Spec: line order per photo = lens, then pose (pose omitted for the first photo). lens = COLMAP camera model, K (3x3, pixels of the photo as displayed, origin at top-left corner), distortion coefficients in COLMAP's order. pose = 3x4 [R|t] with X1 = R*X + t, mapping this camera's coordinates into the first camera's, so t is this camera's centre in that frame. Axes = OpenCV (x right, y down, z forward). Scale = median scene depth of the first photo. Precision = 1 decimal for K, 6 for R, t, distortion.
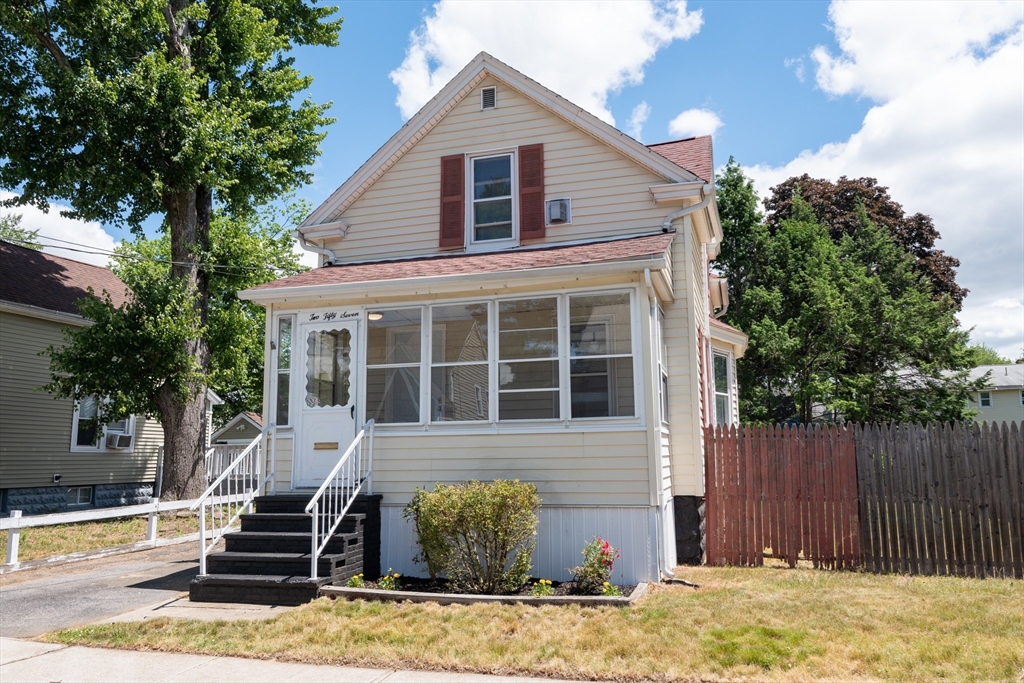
lens RADIAL K [[781.3, 0, 512.0], [0, 781.3, 341.5], [0, 0, 1]] dist [0.005318, -0.001758]
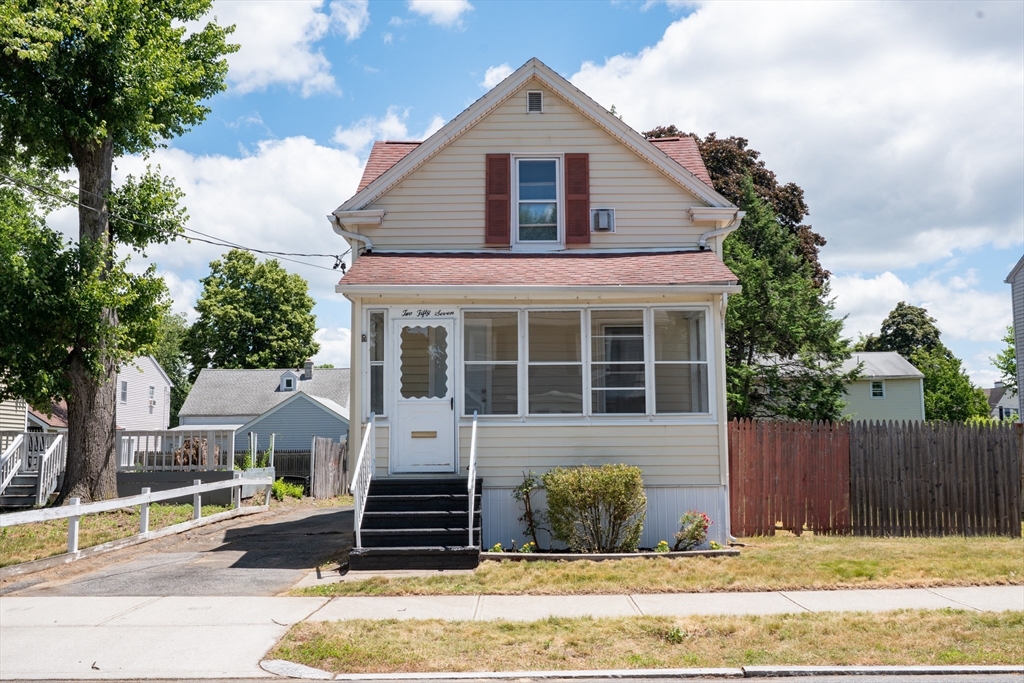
lens RADIAL K [[1124.4, 0, 512.0], [0, 1124.4, 341.5], [0, 0, 1]] dist [-0.005011, 0.002282]
pose [[0.951354, 0.034779, 0.306129, -0.530824], [-0.049761, 0.997908, 0.041270, -0.057197], [-0.304054, -0.054496, 0.951095, -0.448304]]
